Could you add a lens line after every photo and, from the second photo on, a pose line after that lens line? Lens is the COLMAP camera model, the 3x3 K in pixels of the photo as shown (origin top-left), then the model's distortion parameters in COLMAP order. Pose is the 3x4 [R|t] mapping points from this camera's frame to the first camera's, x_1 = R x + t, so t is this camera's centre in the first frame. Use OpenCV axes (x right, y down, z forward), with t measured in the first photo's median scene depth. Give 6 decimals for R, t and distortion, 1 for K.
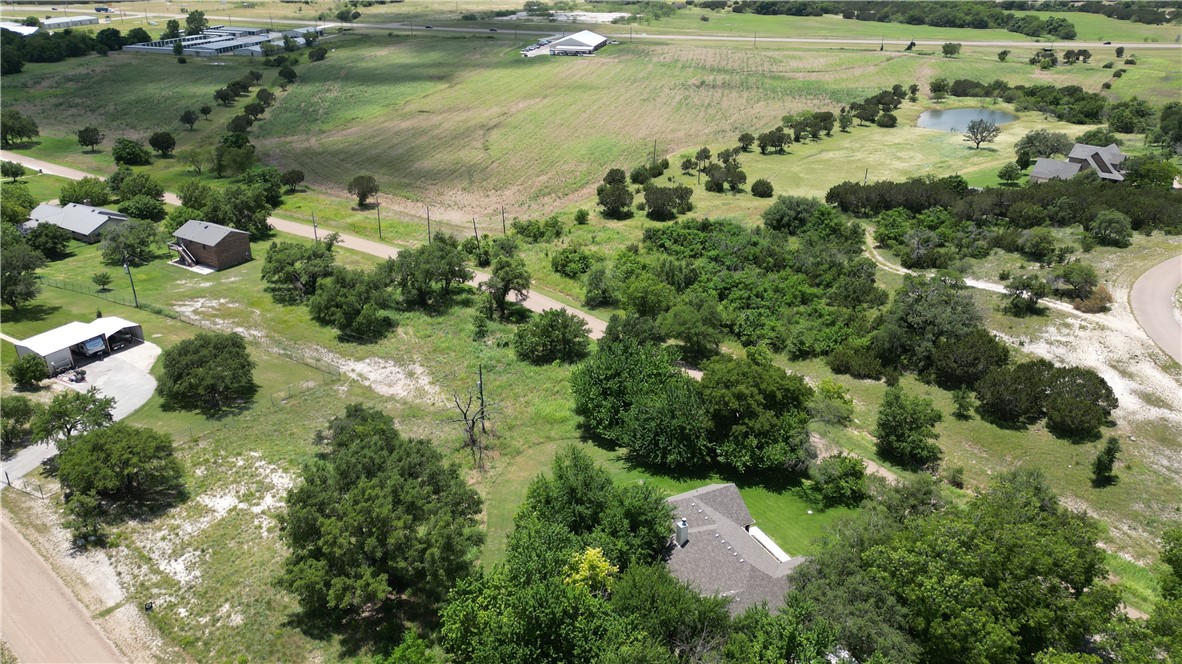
lens RADIAL K [[889.7, 0, 591.0], [0, 889.7, 332.0], [0, 0, 1]] dist [0.089695, -0.100798]
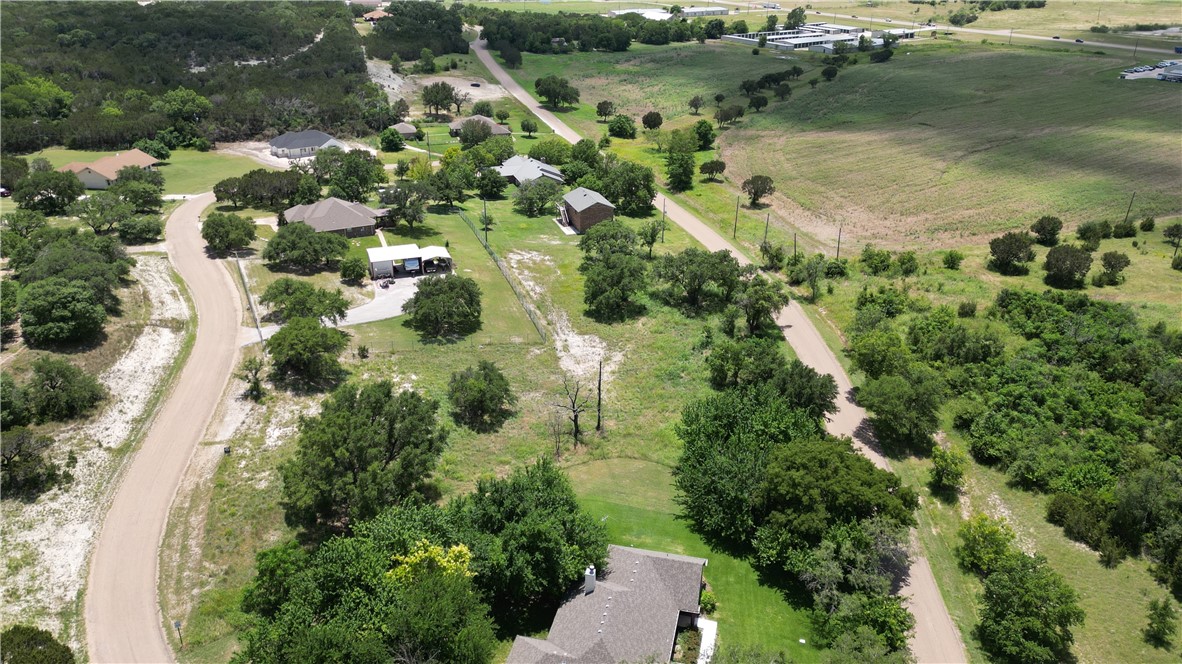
lens RADIAL K [[889.7, 0, 591.0], [0, 889.7, 332.0], [0, 0, 1]] dist [0.089695, -0.100798]
pose [[0.769772, 0.268988, -0.578876, 0.402900], [-0.268774, 0.959149, 0.088282, -0.075082], [0.578975, 0.087630, 0.810623, 0.154622]]
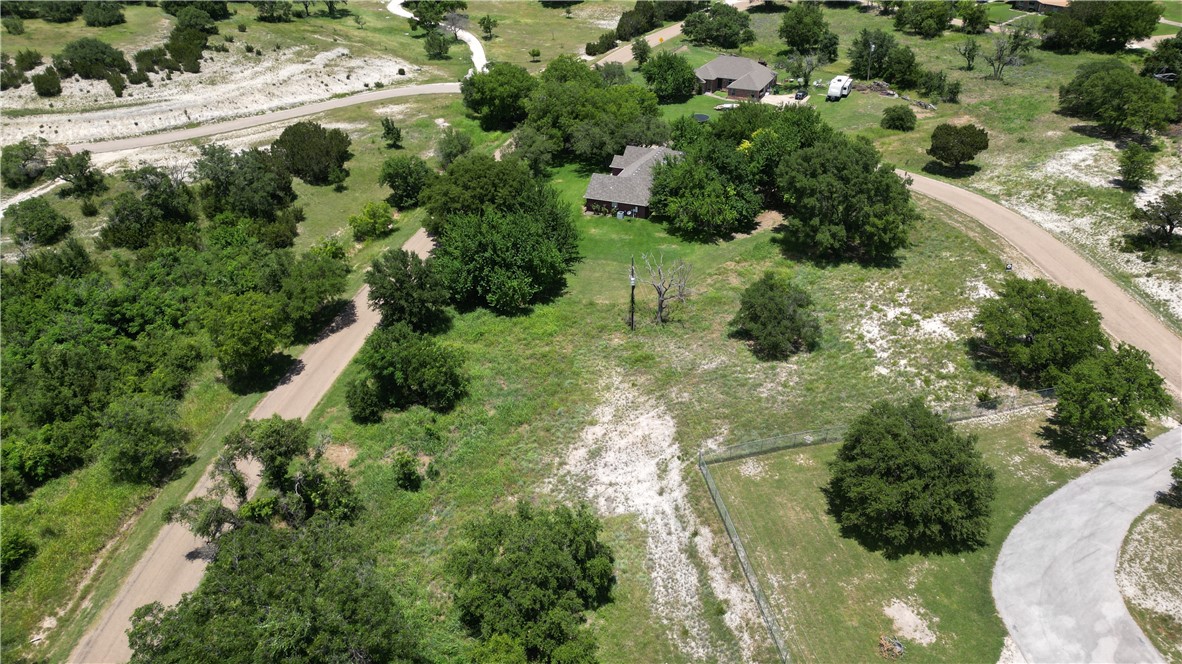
lens RADIAL K [[823.7, 0, 591.0], [0, 823.7, 332.0], [0, 0, 1]] dist [0.075119, -0.073162]
pose [[-0.676120, -0.374387, 0.634583, -0.575761], [0.315027, 0.631689, 0.708327, -0.451954], [-0.666048, 0.678825, -0.309156, 1.202694]]
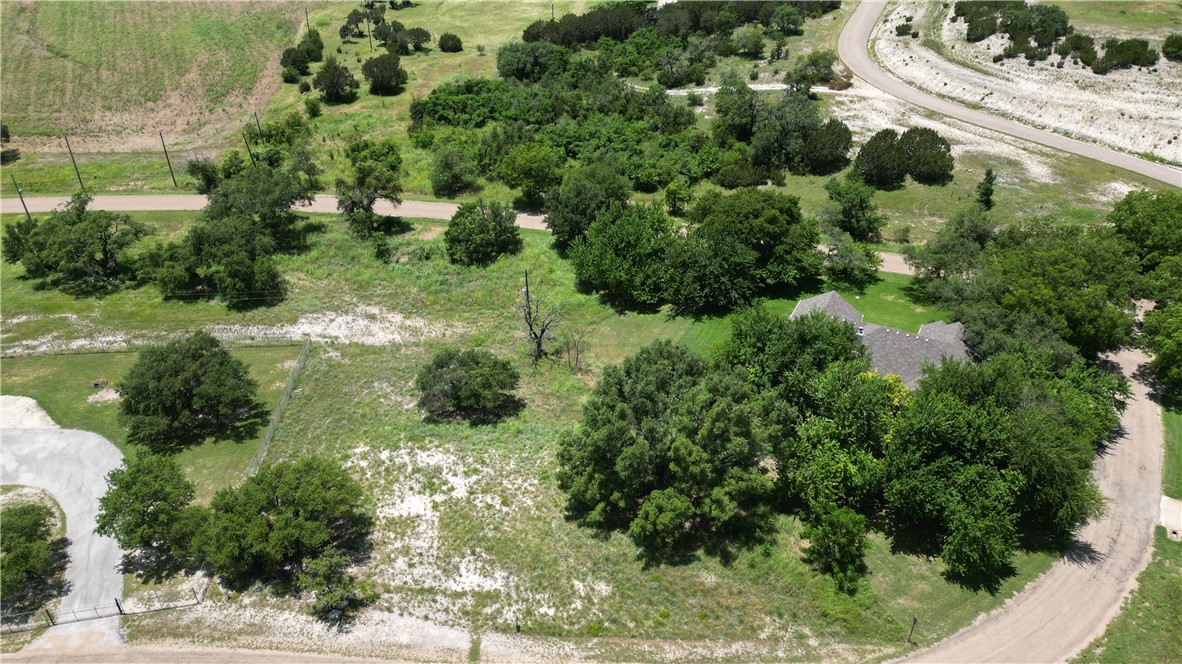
lens RADIAL K [[889.7, 0, 591.0], [0, 889.7, 332.0], [0, 0, 1]] dist [0.089695, -0.100798]
pose [[0.803550, -0.334940, 0.492059, -0.491193], [0.257275, 0.940888, 0.220315, -0.078873], [-0.536765, -0.050439, 0.842223, 0.174355]]
